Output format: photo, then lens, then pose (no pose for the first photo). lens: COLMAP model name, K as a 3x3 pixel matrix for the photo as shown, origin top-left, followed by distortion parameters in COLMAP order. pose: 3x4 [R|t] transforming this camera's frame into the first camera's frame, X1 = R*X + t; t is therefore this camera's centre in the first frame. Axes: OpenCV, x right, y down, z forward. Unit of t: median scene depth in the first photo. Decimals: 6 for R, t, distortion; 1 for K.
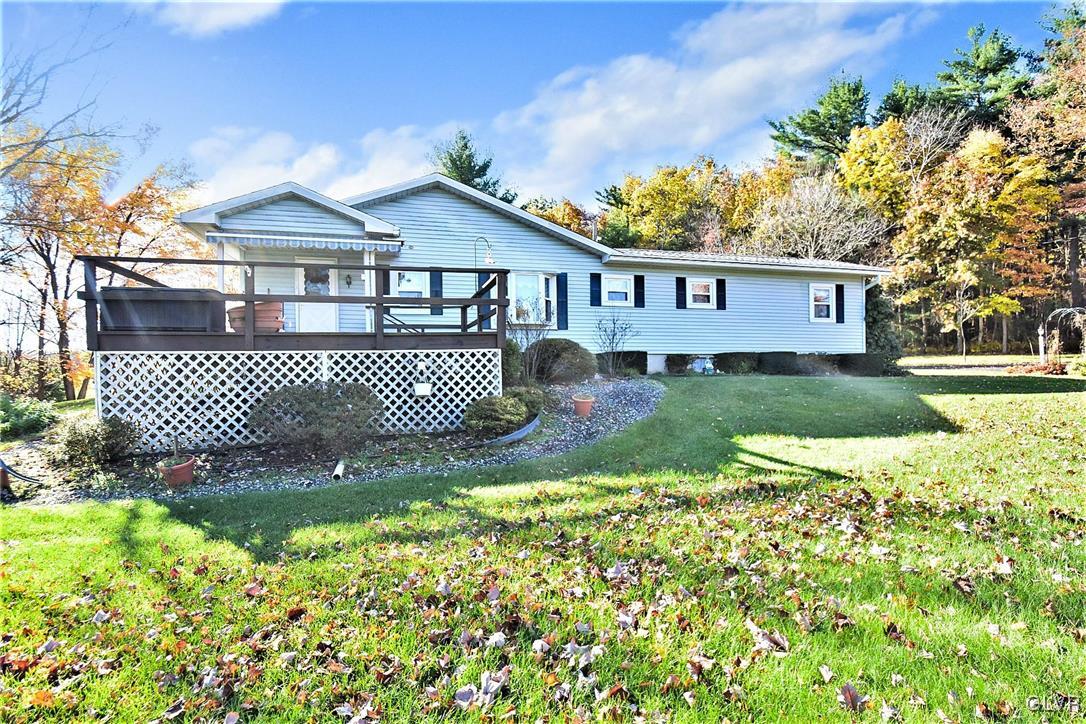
lens RADIAL K [[537.2, 0, 551.0], [0, 537.2, 375.0], [0, 0, 1]] dist [0.013361, -0.022925]
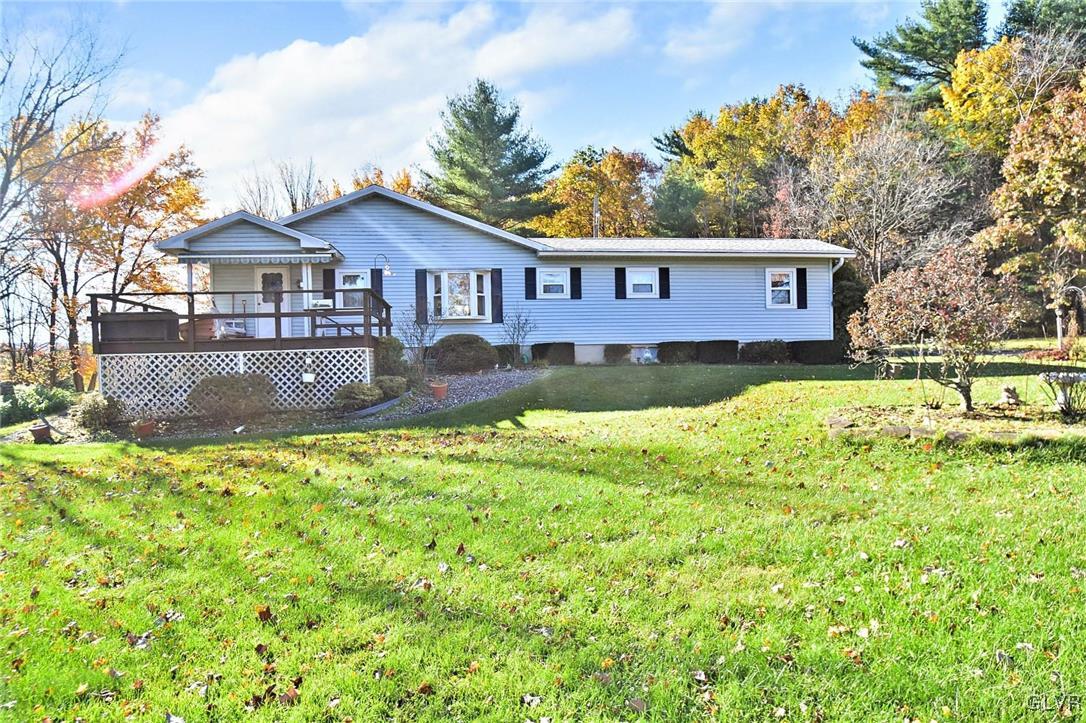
lens RADIAL K [[700.9, 0, 542.1], [0, 700.9, 370.3], [0, 0, 1]] dist [-0.024077, -0.002113]
pose [[0.989891, -0.008523, -0.141575, 0.293715], [0.009456, 0.999938, 0.005913, 0.000840], [0.141516, -0.007192, 0.989910, -0.335636]]
